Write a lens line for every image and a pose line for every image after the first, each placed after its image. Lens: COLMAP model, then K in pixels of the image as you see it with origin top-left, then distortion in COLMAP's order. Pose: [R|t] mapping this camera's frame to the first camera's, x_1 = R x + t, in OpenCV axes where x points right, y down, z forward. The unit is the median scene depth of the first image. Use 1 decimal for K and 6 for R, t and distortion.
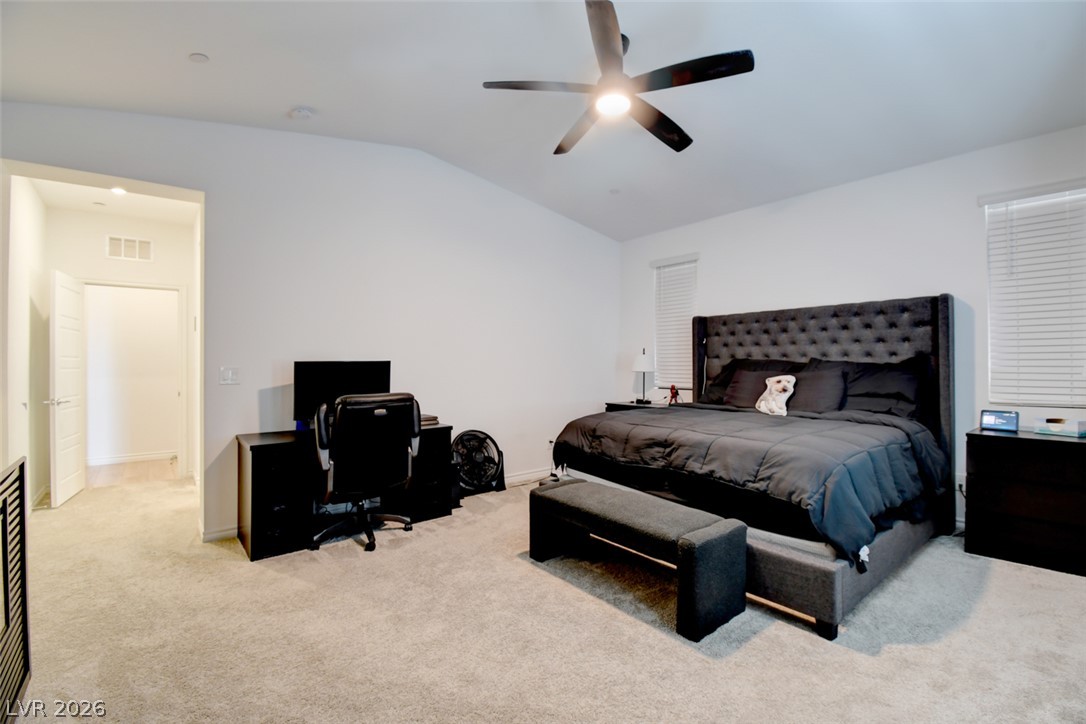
lens RADIAL K [[475.4, 0, 543.8], [0, 475.4, 359.1], [0, 0, 1]] dist [-0.000557, -0.000176]
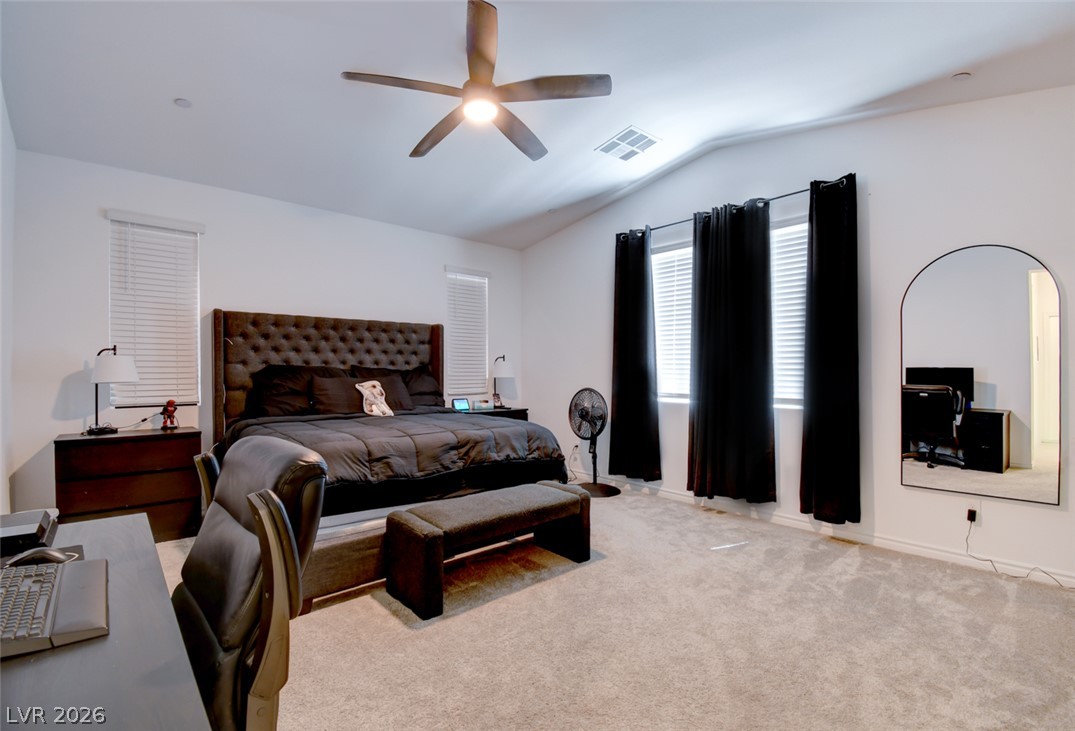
lens RADIAL K [[482.8, 0, 533.7], [0, 482.8, 369.3], [0, 0, 1]] dist [0.035415, -0.033688]
pose [[-0.023755, 0.002859, 0.999714, -0.677178], [-0.011251, 0.999932, -0.003127, 0.006523], [-0.999654, -0.011322, -0.023721, 0.694425]]
